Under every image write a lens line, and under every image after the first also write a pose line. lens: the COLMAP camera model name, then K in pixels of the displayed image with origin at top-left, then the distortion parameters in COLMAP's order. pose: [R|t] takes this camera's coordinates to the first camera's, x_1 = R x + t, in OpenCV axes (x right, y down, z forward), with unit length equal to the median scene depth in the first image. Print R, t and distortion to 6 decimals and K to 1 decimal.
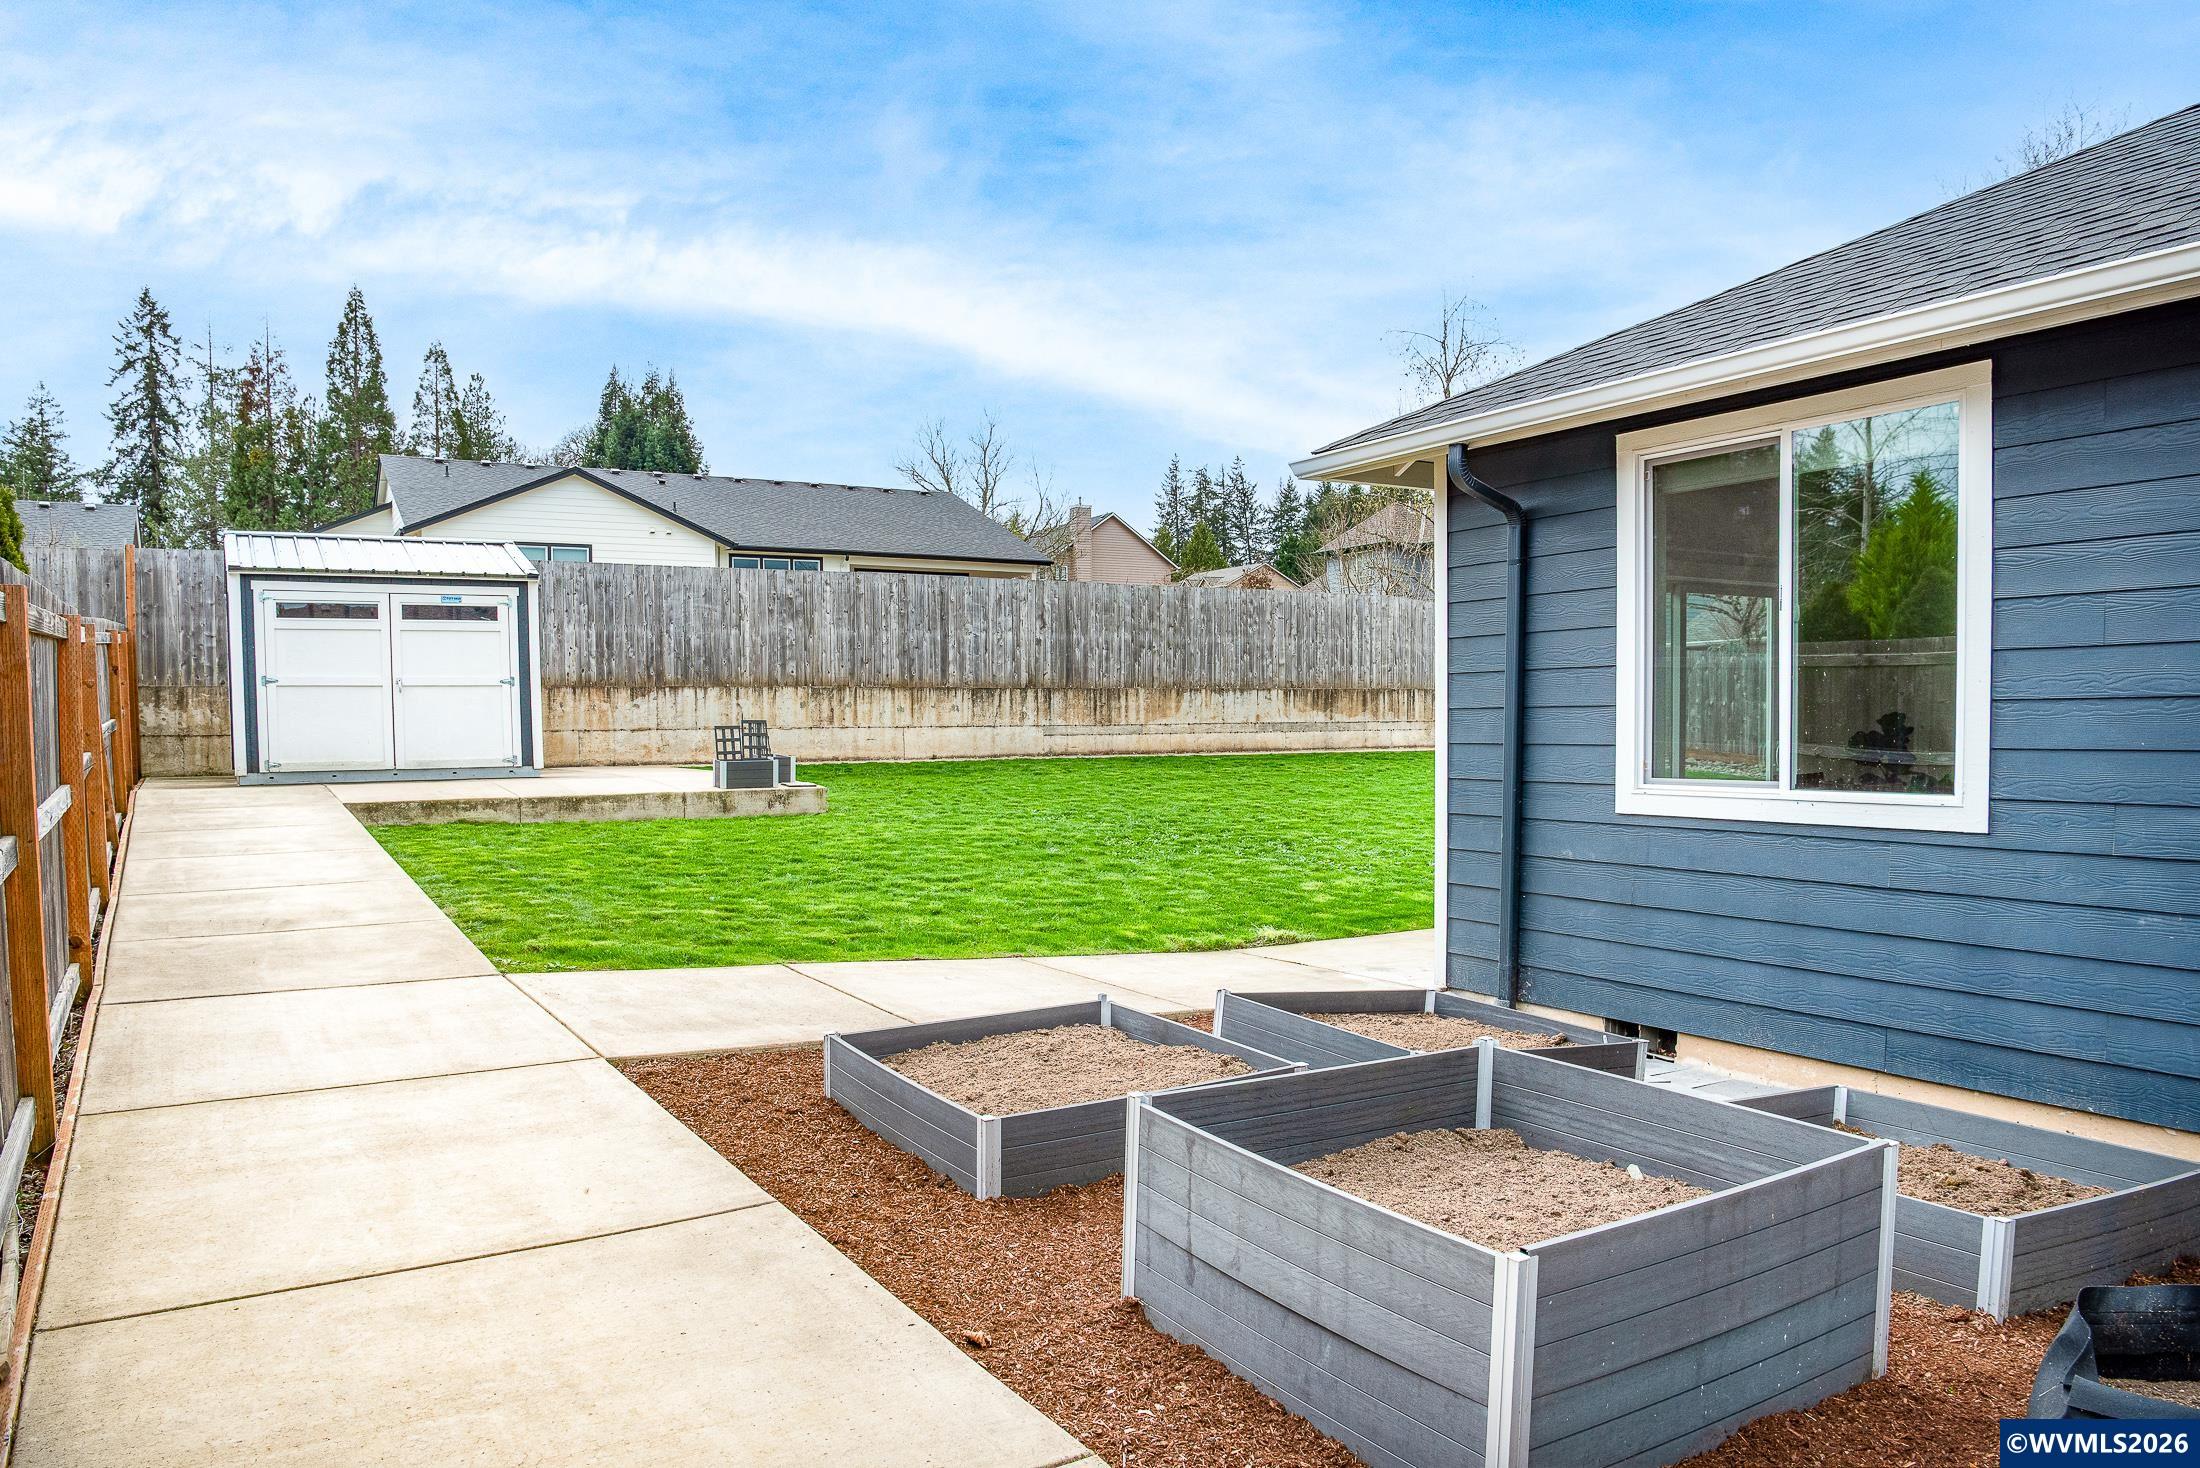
lens RADIAL K [[1545.3, 0, 1100.2], [0, 1545.3, 783.4], [0, 0, 1]] dist [-0.051477, -0.003240]
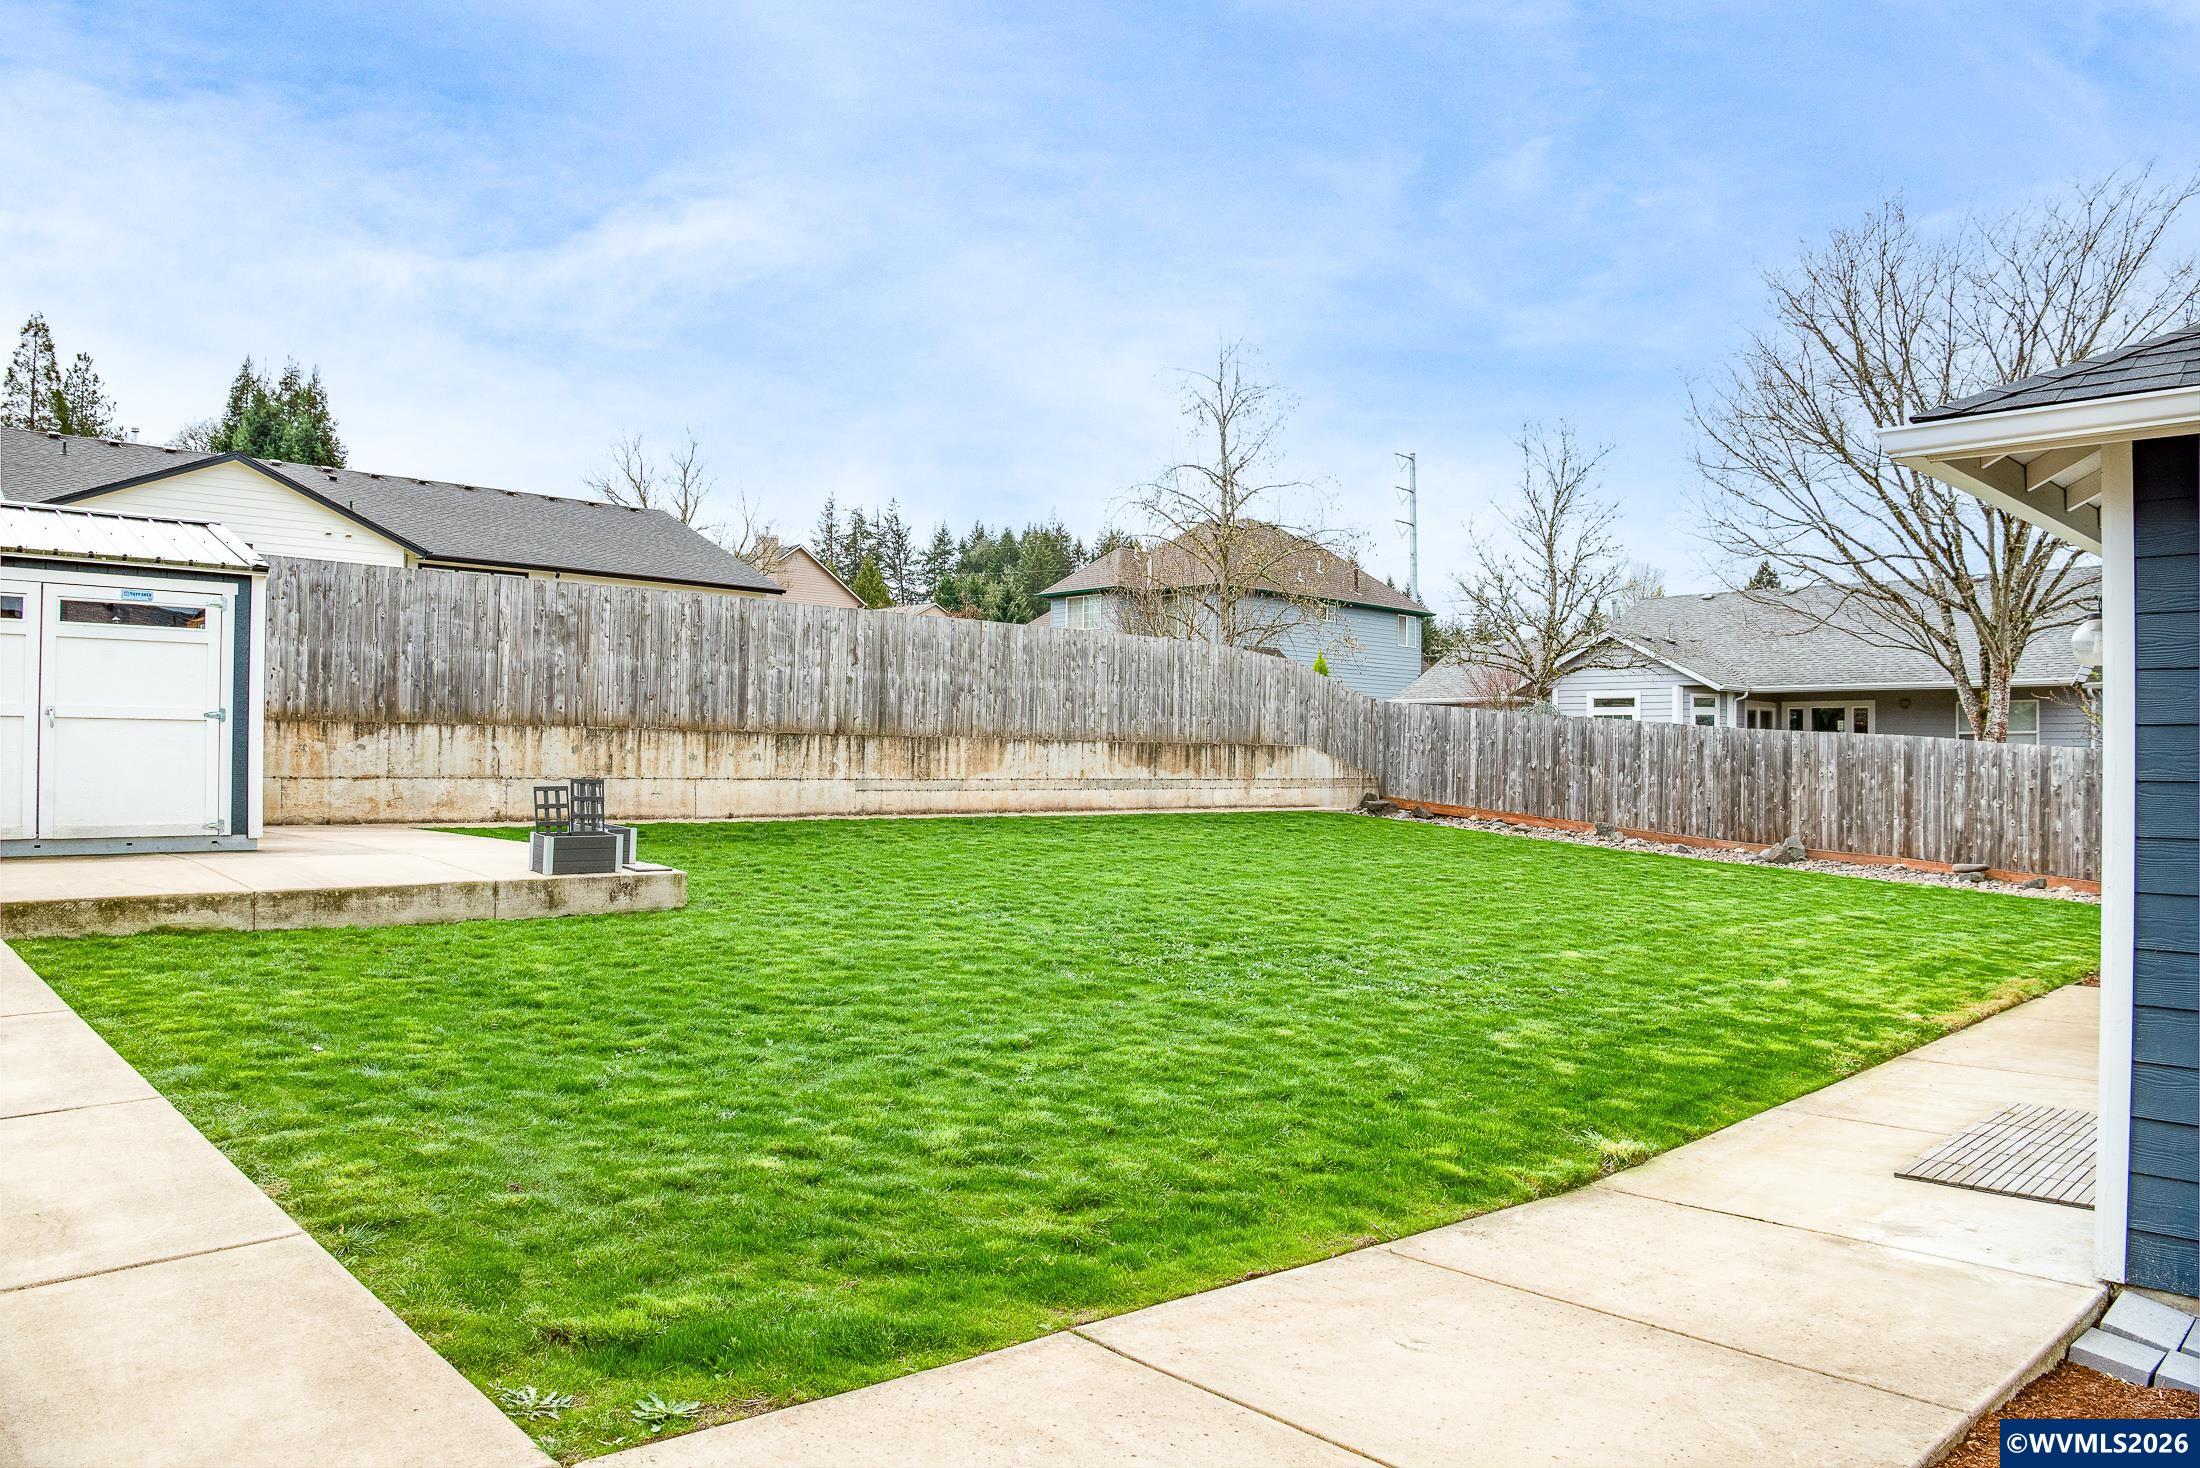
lens RADIAL K [[1517.9, 0, 1100.0], [0, 1517.9, 734.0], [0, 0, 1]] dist [-0.054132, 0.002863]
pose [[0.972939, 0.026597, 0.229528, -0.100514], [-0.013487, 0.998197, -0.058496, -0.015688], [-0.230670, 0.053818, 0.971543, 0.163330]]
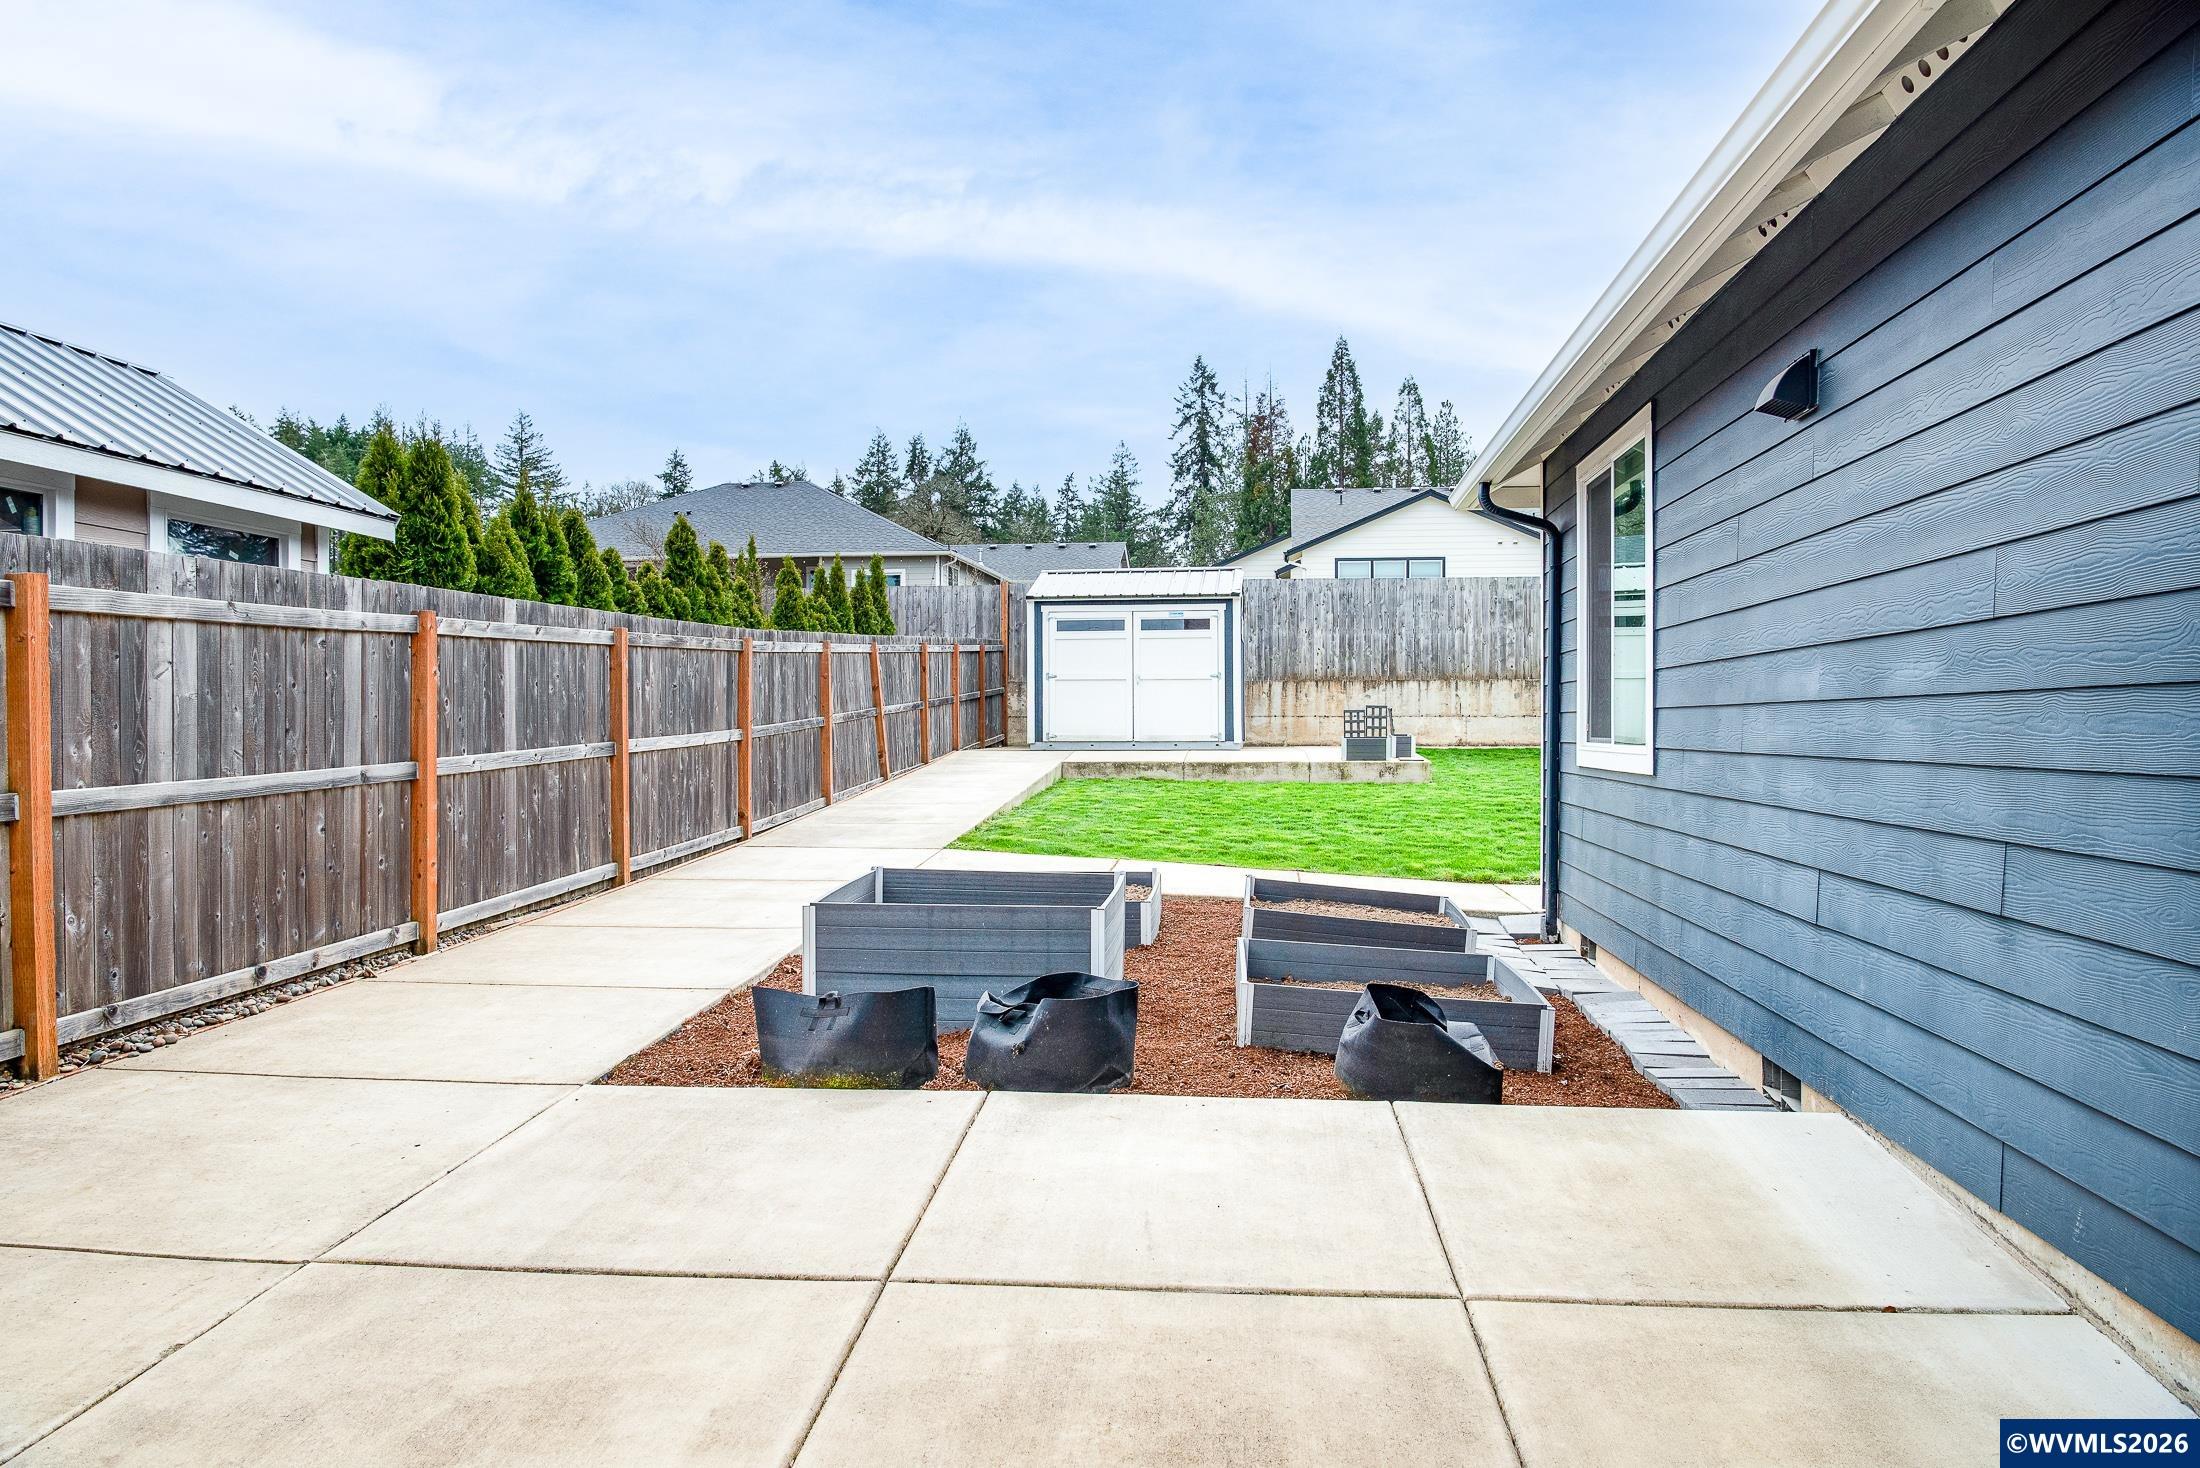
lens RADIAL K [[1517.9, 0, 1100.0], [0, 1517.9, 734.0], [0, 0, 1]] dist [-0.054132, 0.002863]
pose [[0.801158, 0.012725, -0.598318, 0.210085], [-0.031080, 0.999309, -0.020365, 0.008427], [0.597646, 0.034911, 0.801000, -0.062174]]
